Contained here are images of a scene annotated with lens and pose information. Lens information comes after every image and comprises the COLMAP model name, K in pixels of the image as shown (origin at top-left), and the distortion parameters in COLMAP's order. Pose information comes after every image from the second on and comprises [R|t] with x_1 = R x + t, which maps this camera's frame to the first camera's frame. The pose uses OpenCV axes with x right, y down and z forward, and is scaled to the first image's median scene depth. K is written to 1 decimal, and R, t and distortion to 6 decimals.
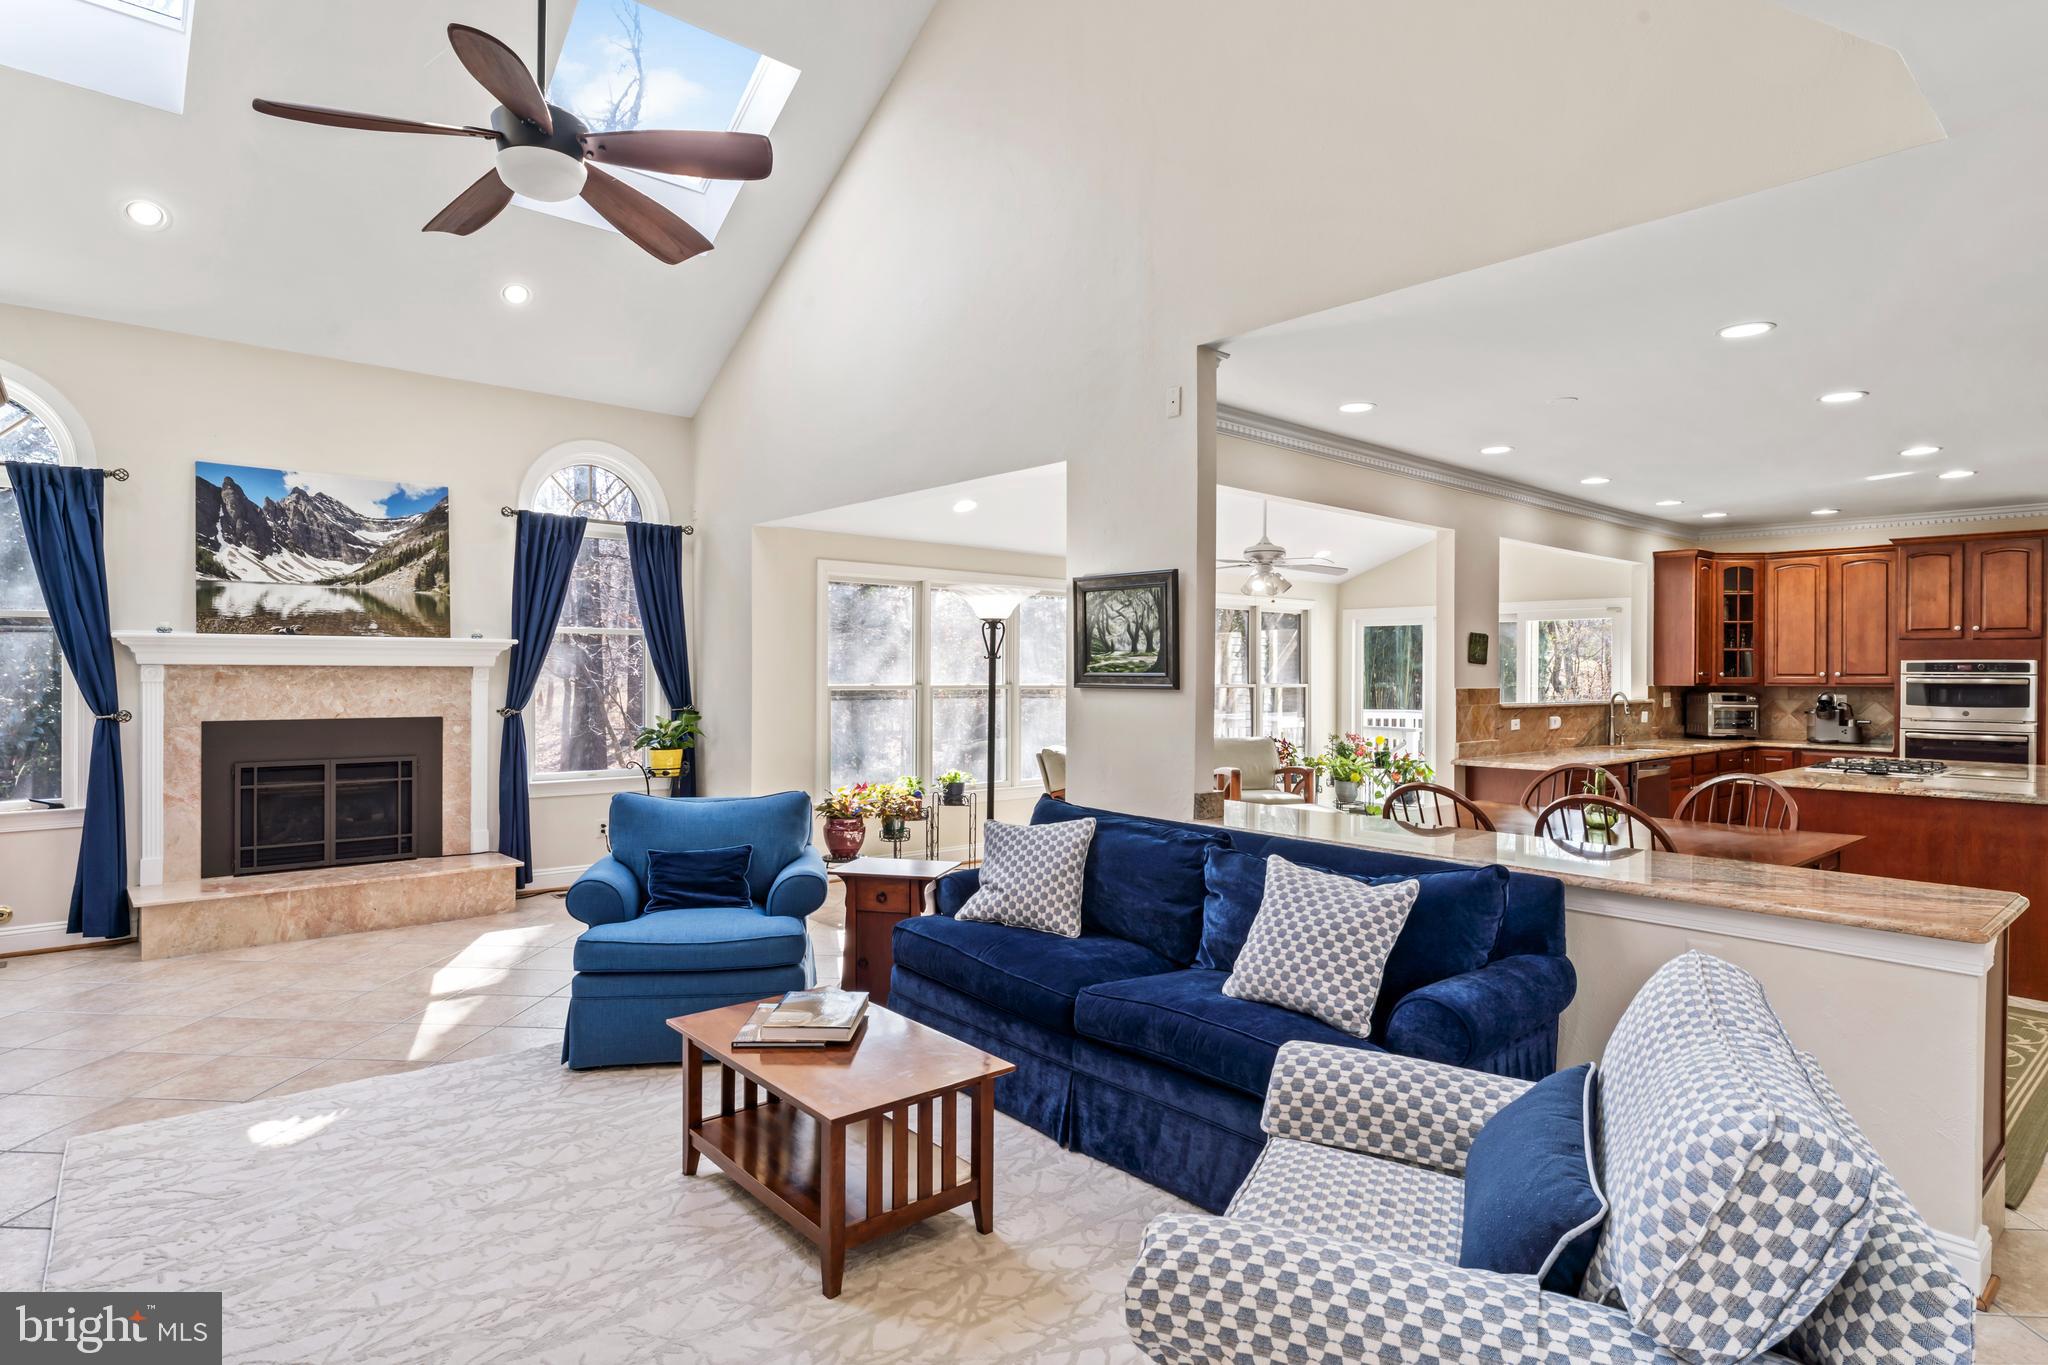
lens RADIAL K [[1090.0, 0, 1024.0], [0, 1090.0, 682.5], [0, 0, 1]] dist [-0.000479, -0.000269]
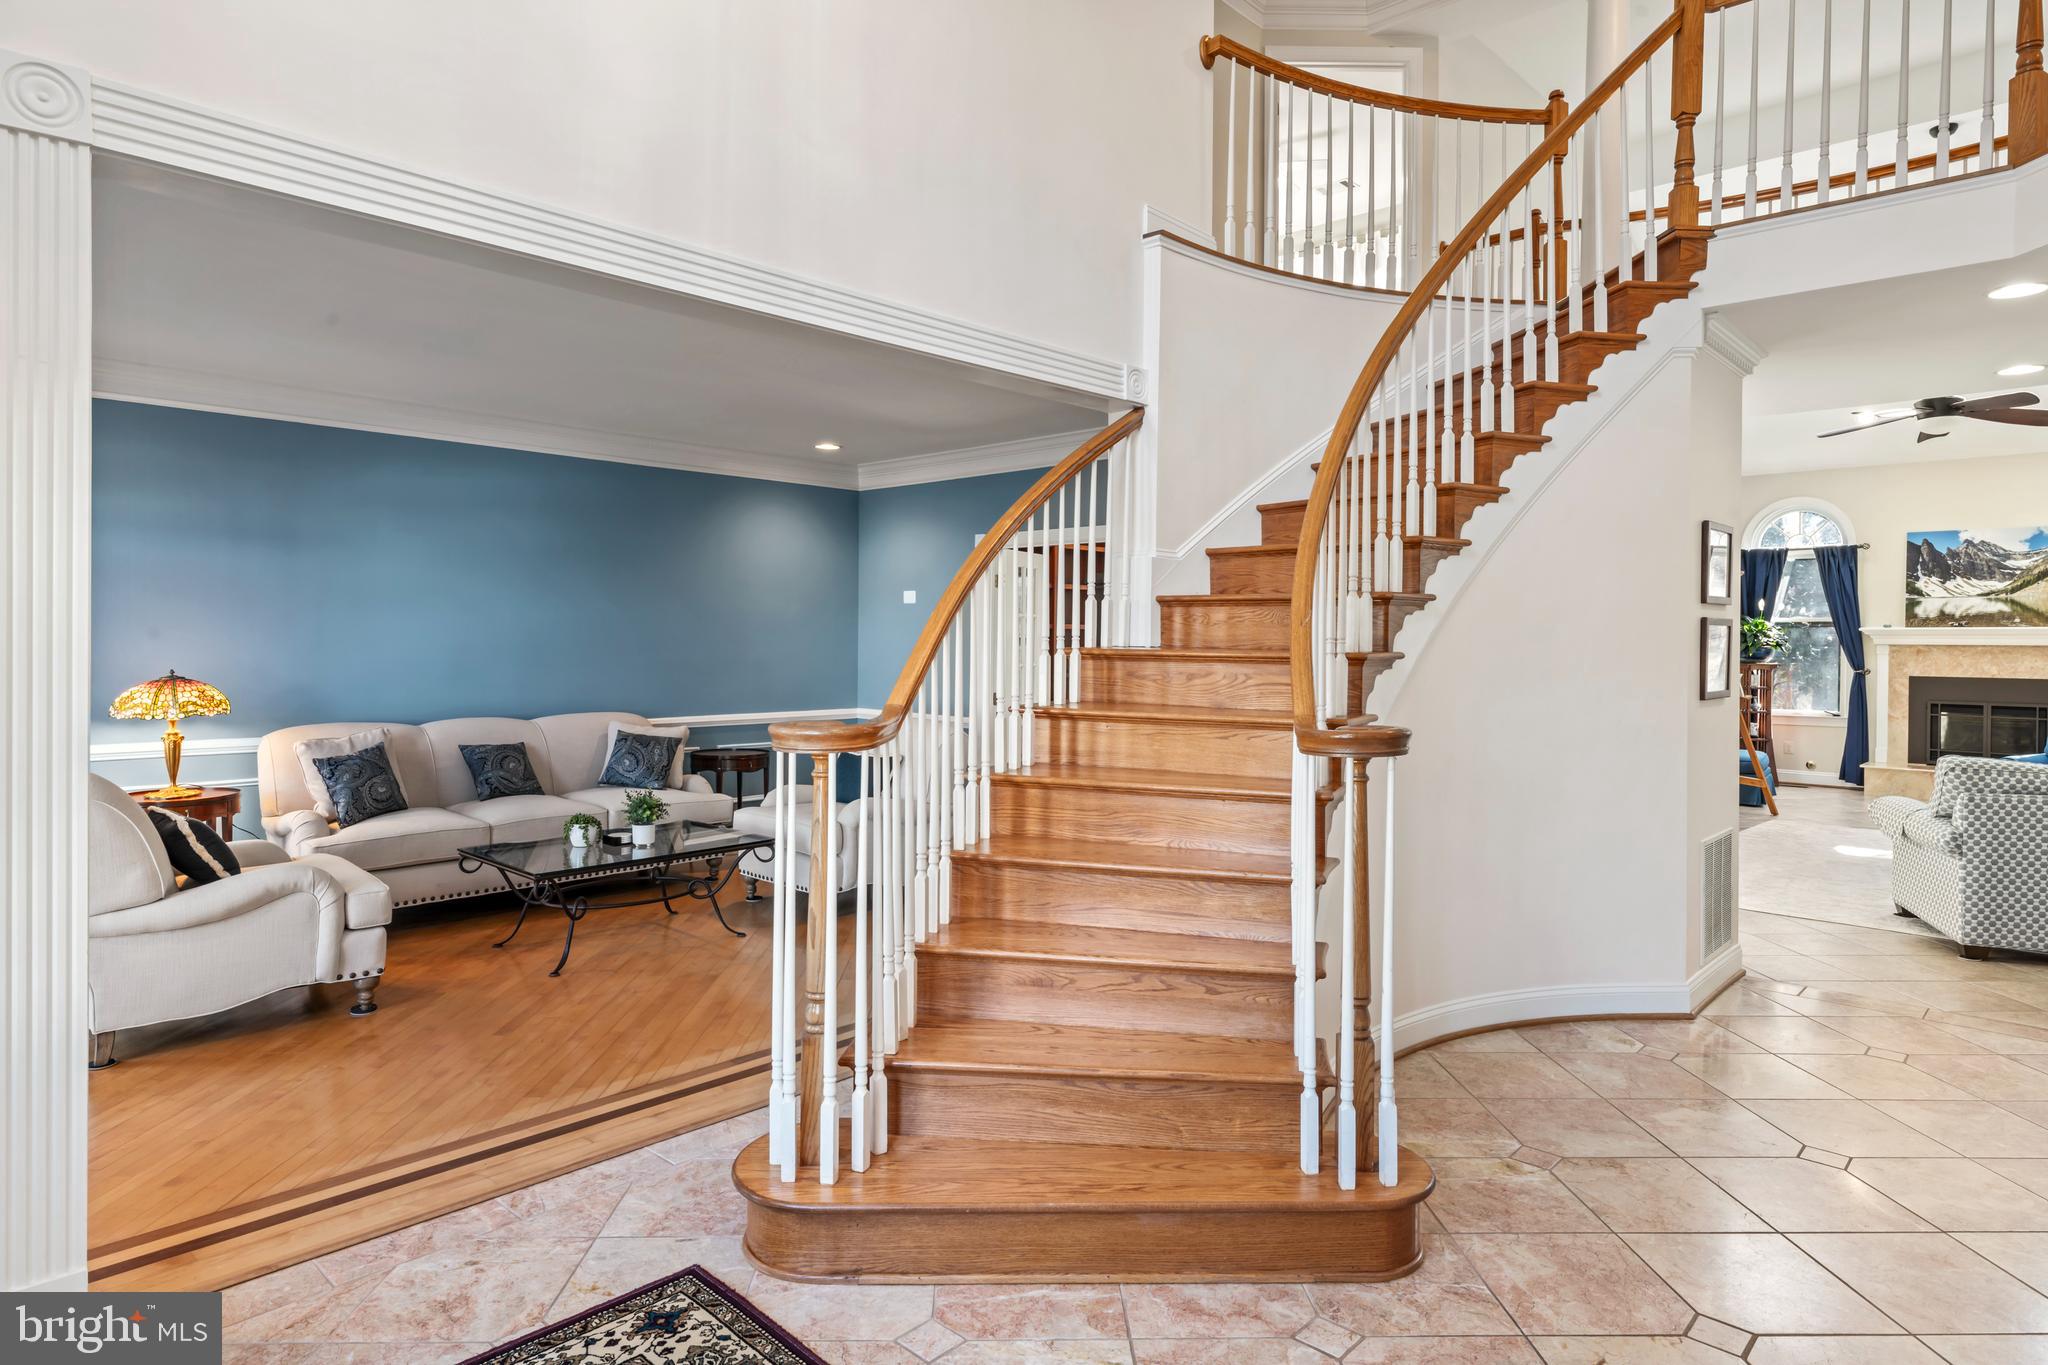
lens RADIAL K [[1149.1, 0, 1024.5], [0, 1149.1, 637.5], [0, 0, 1]] dist [-0.000853, -0.001095]
pose [[0.106008, -0.003203, -0.994360, 0.968904], [-0.013319, 0.999901, -0.004641, 0.000130], [0.994276, 0.013736, 0.105955, -0.650837]]
